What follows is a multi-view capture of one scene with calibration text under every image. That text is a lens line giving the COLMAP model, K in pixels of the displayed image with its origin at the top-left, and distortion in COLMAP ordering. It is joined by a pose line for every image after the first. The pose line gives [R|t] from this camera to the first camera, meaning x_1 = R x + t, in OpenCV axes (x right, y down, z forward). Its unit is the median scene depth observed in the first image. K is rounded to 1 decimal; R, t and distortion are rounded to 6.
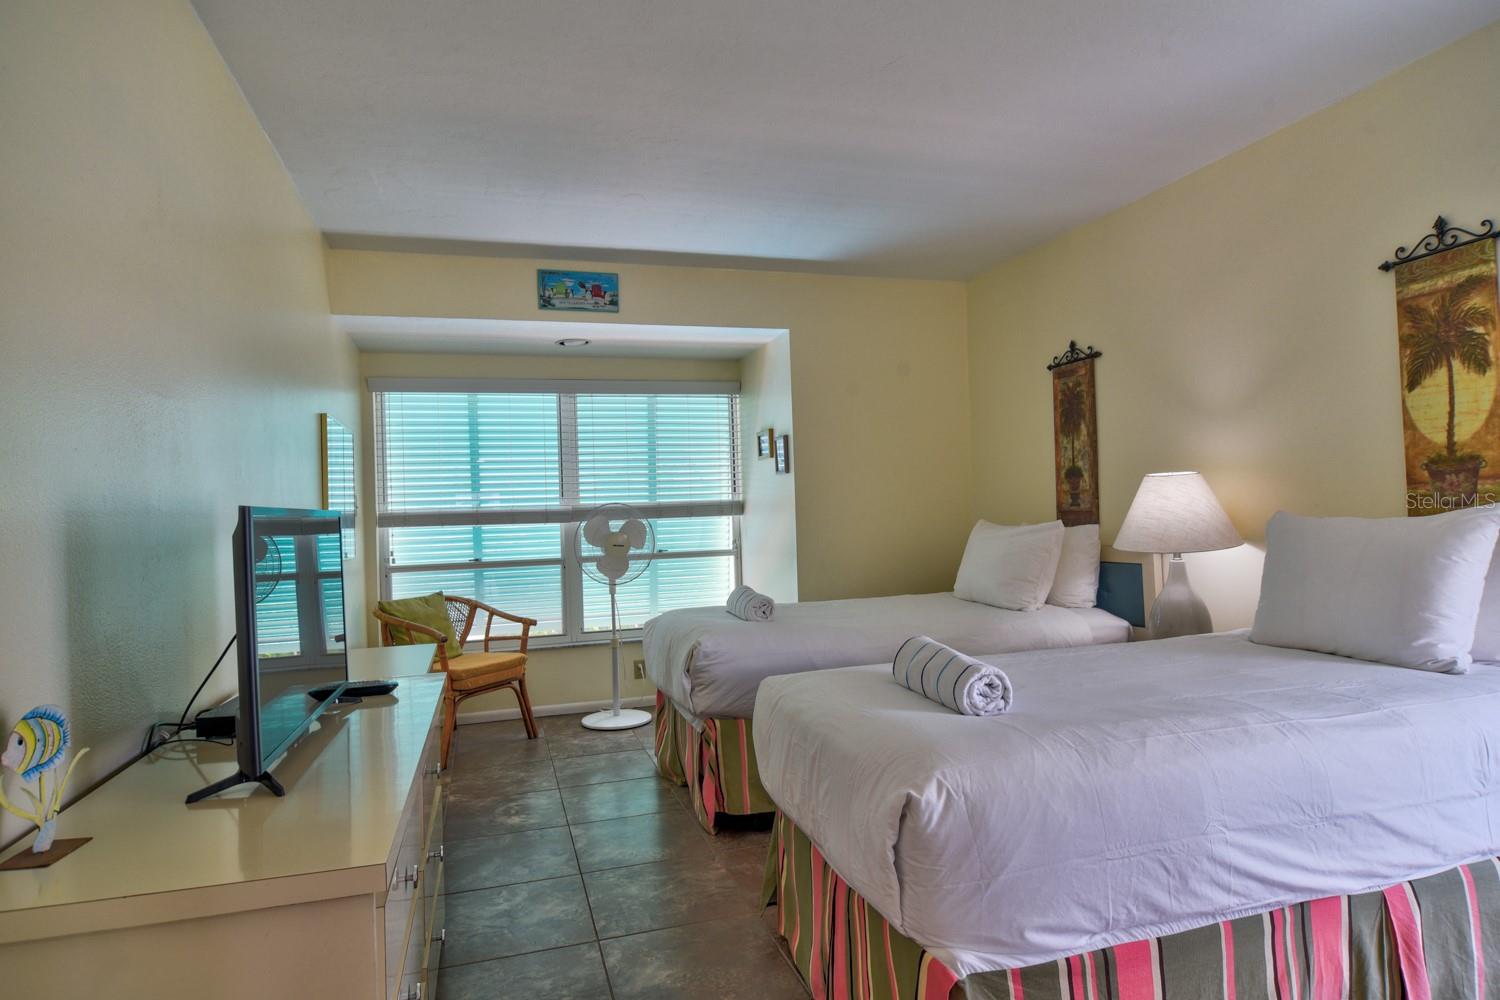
lens RADIAL K [[833.2, 0, 733.0], [0, 833.2, 504.5], [0, 0, 1]] dist [-0.004691, -0.007024]
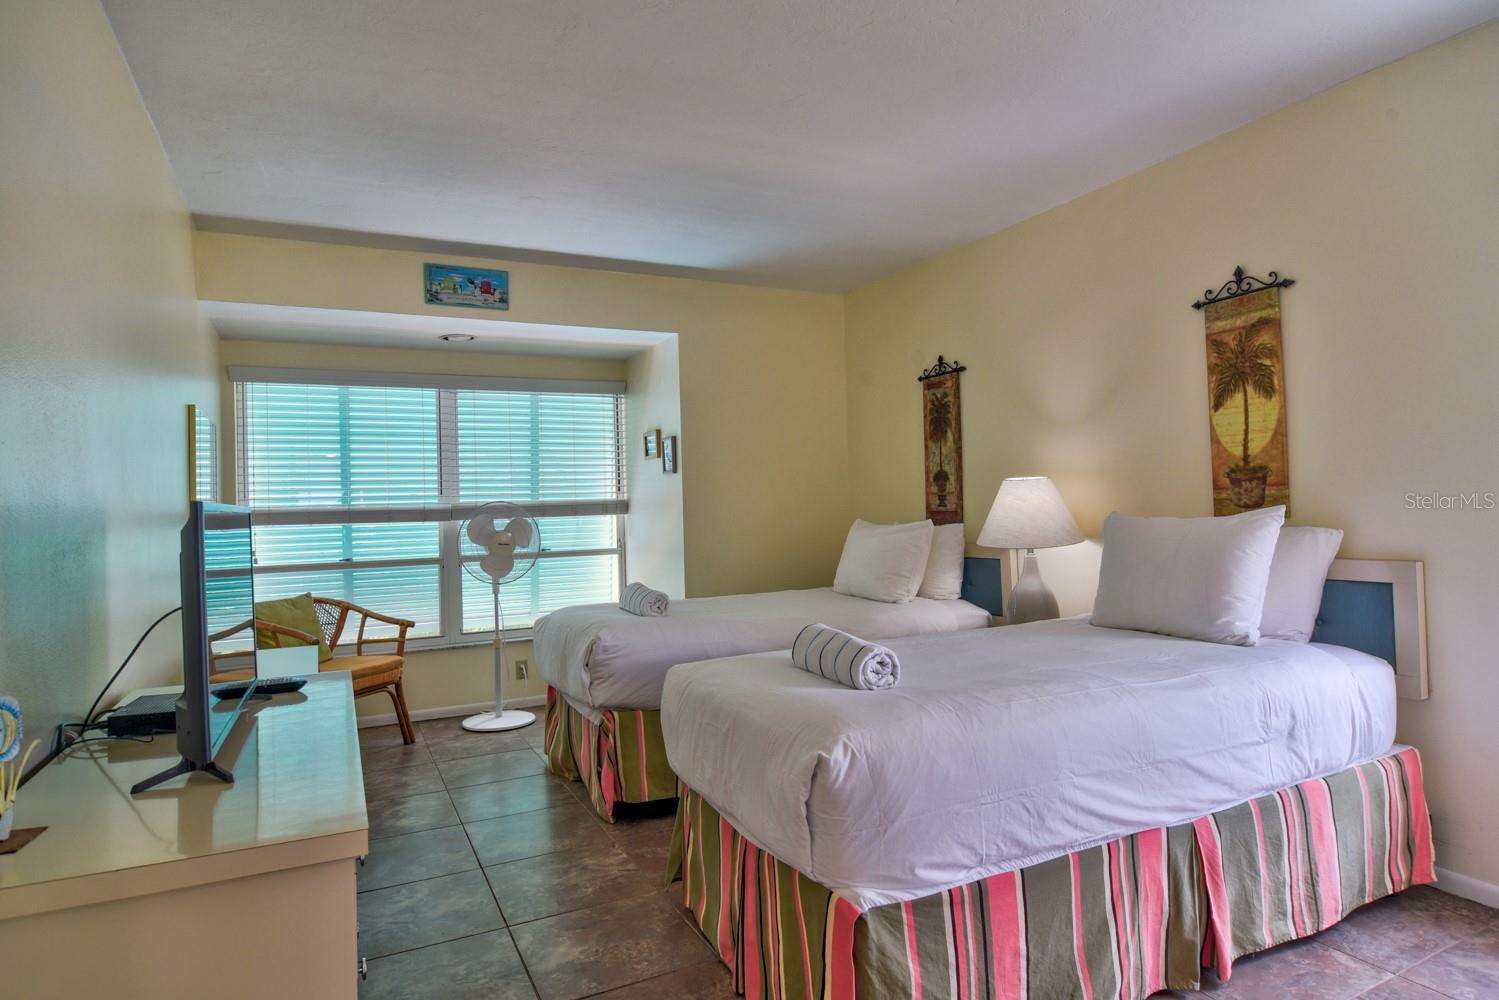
lens RADIAL K [[849.2, 0, 741.4], [0, 849.2, 497.2], [0, 0, 1]] dist [-0.006104, -0.006079]
pose [[0.985777, 0.007225, 0.167903, -0.054086], [-0.005782, 0.999942, -0.009086, 0.001478], [-0.167959, 0.007986, 0.985762, -0.080010]]
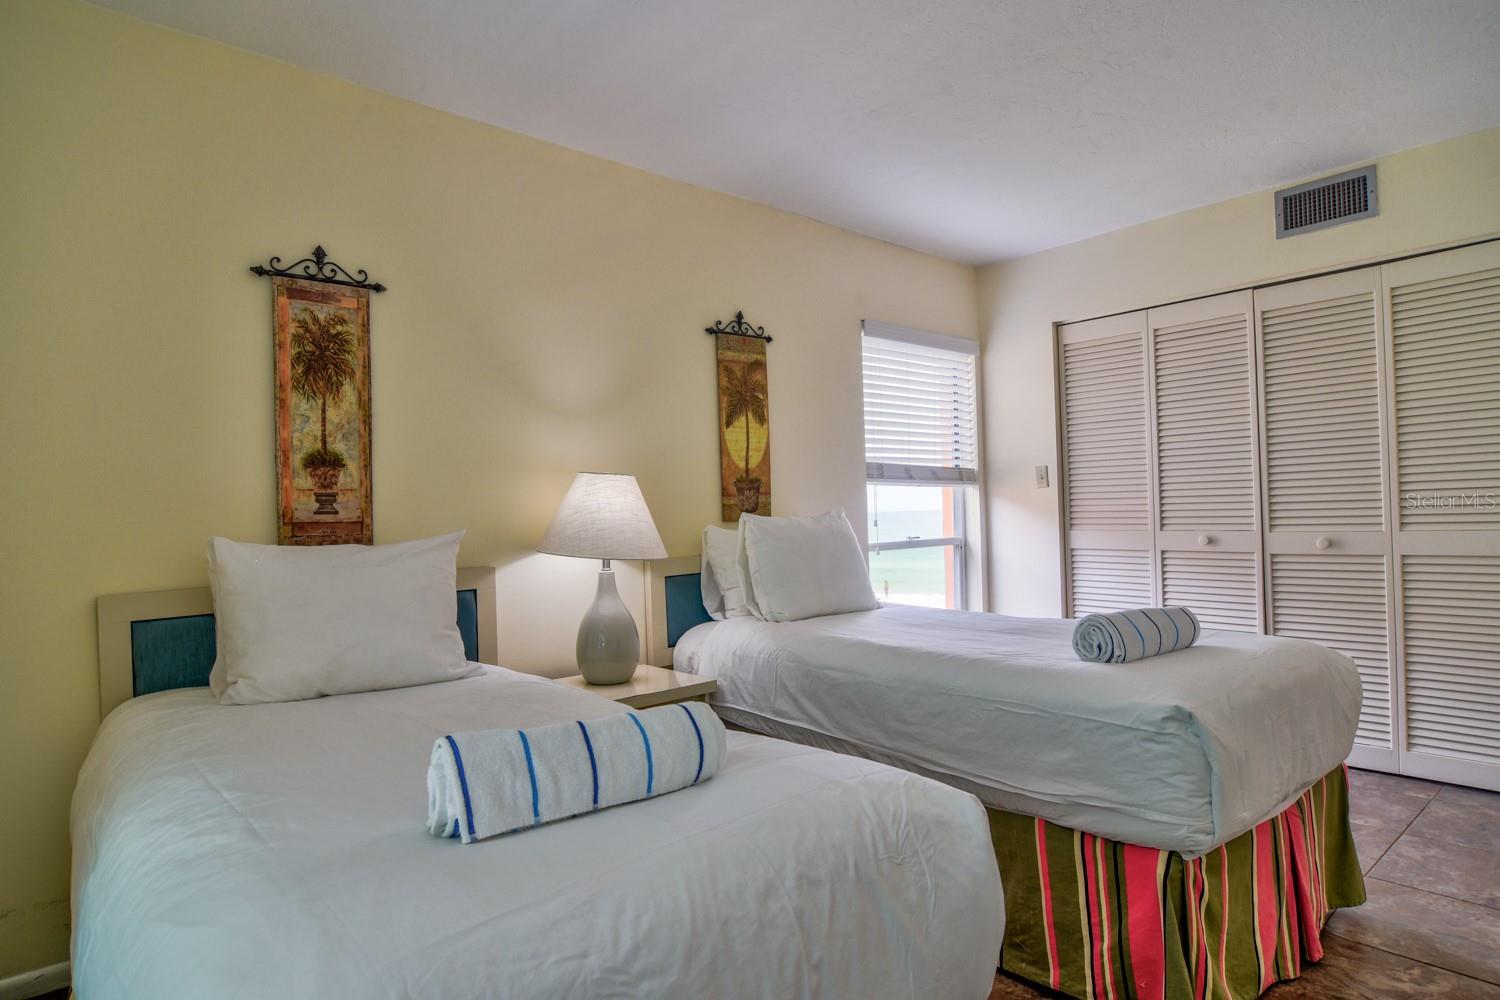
lens RADIAL K [[905.7, 0, 699.2], [0, 905.7, 500.3], [0, 0, 1]] dist [0.000287, -0.000964]
pose [[-0.429057, 0.053145, 0.901713, -0.477162], [0.028431, 0.998568, -0.045325, 0.045991], [-0.902830, 0.006190, -0.429953, 1.603593]]
